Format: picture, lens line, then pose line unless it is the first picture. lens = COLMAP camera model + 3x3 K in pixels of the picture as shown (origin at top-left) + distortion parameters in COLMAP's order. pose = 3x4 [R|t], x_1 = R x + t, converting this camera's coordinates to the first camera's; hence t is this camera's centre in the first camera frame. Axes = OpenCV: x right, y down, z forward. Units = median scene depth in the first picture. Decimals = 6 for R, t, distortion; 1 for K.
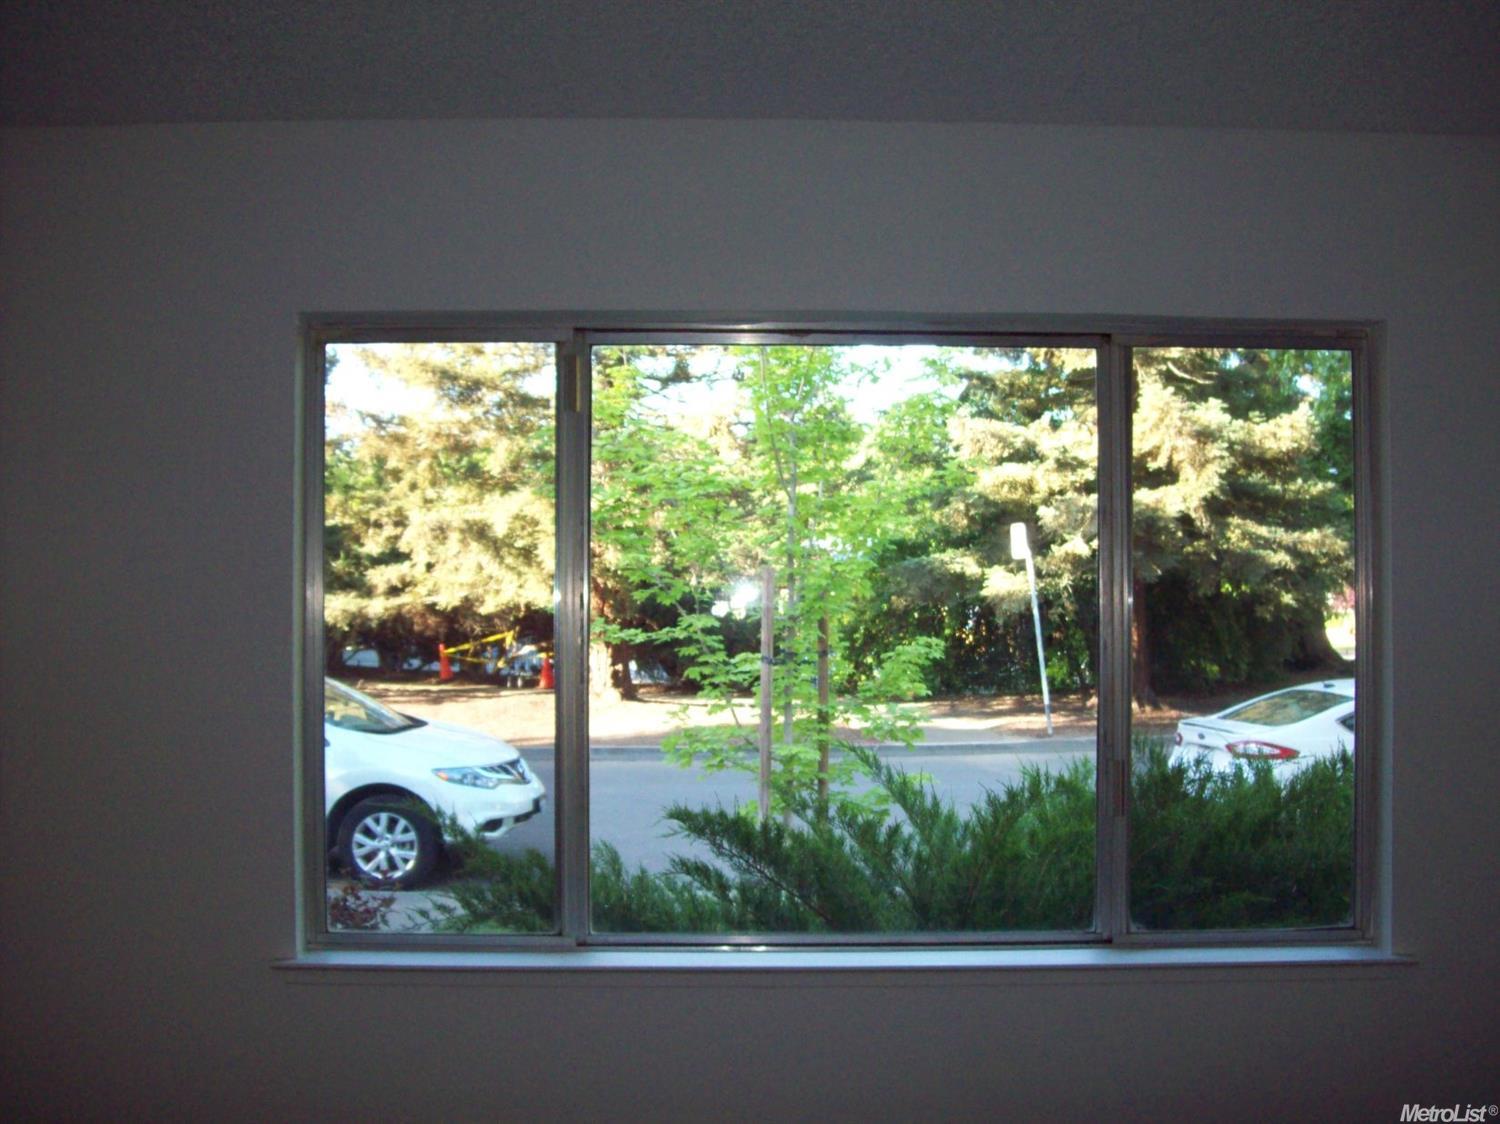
lens RADIAL K [[1612.7, 0, 751.8], [0, 1612.7, 563.2], [0, 0, 1]] dist [-0.131934, 0.000000]
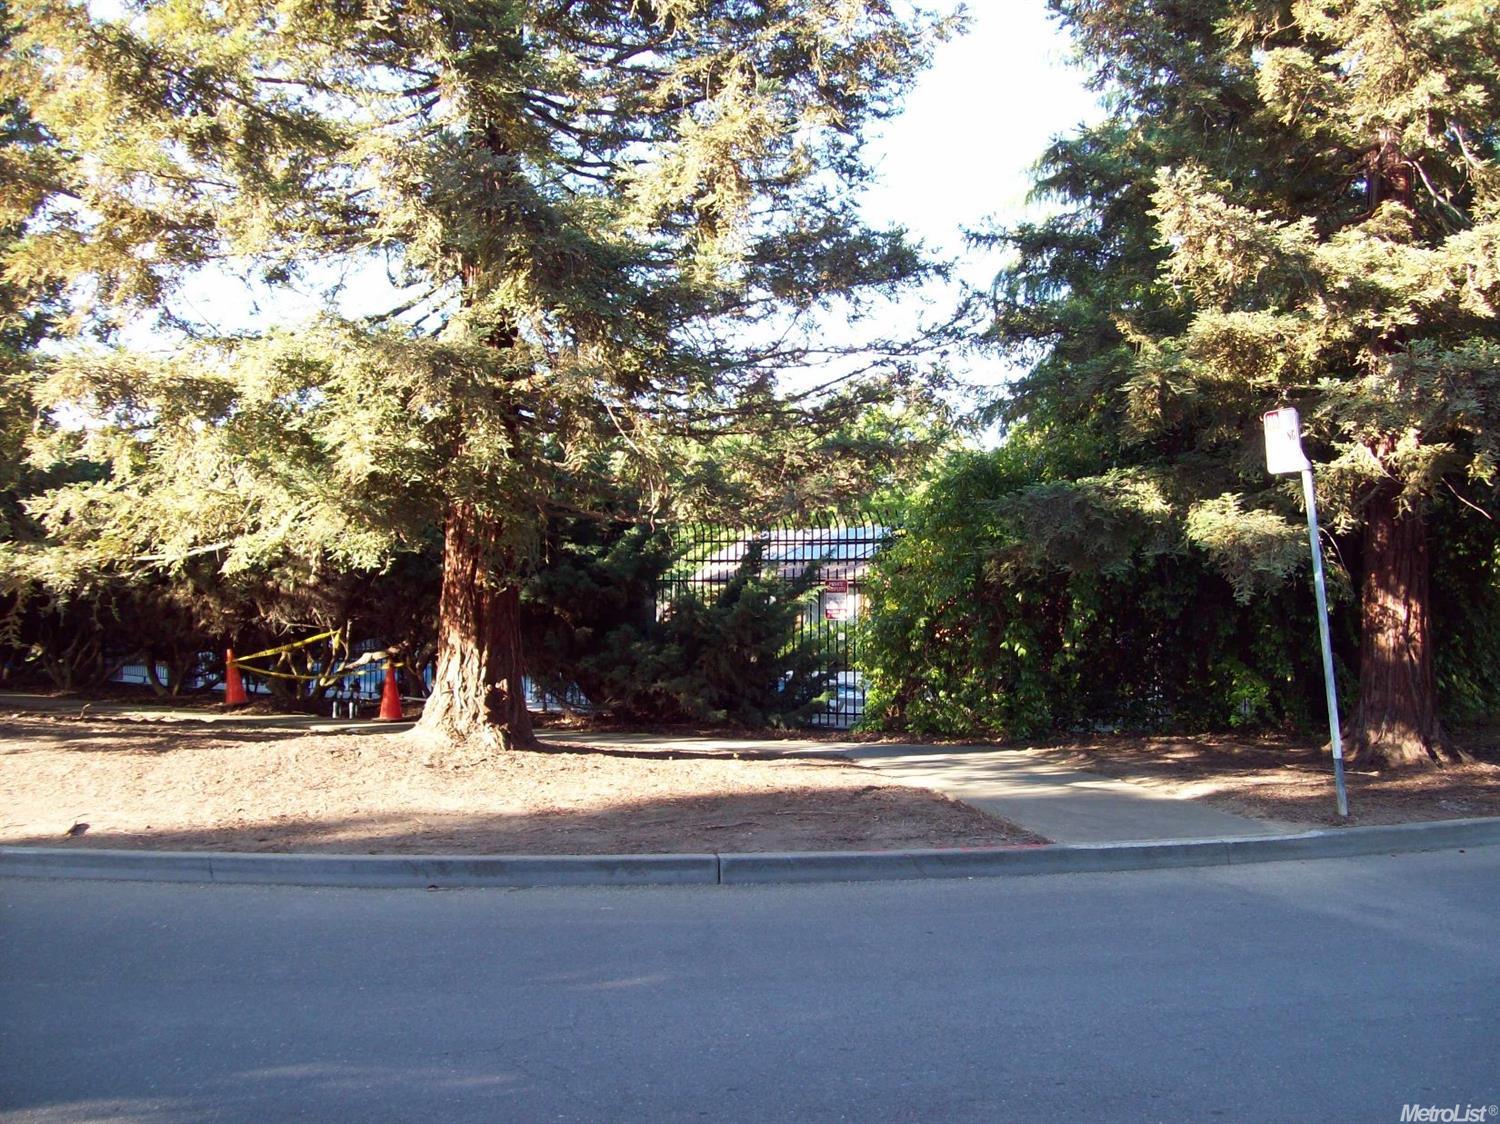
lens RADIAL K [[1612.7, 0, 746.3], [0, 1612.7, 560.5], [0, 0, 1]] dist [-0.131934, 0.000000]
pose [[0.998516, 0.005920, 0.054145, -0.032141], [-0.005040, 0.999853, -0.016377, 0.033125], [-0.054234, 0.016080, 0.998399, 0.478408]]
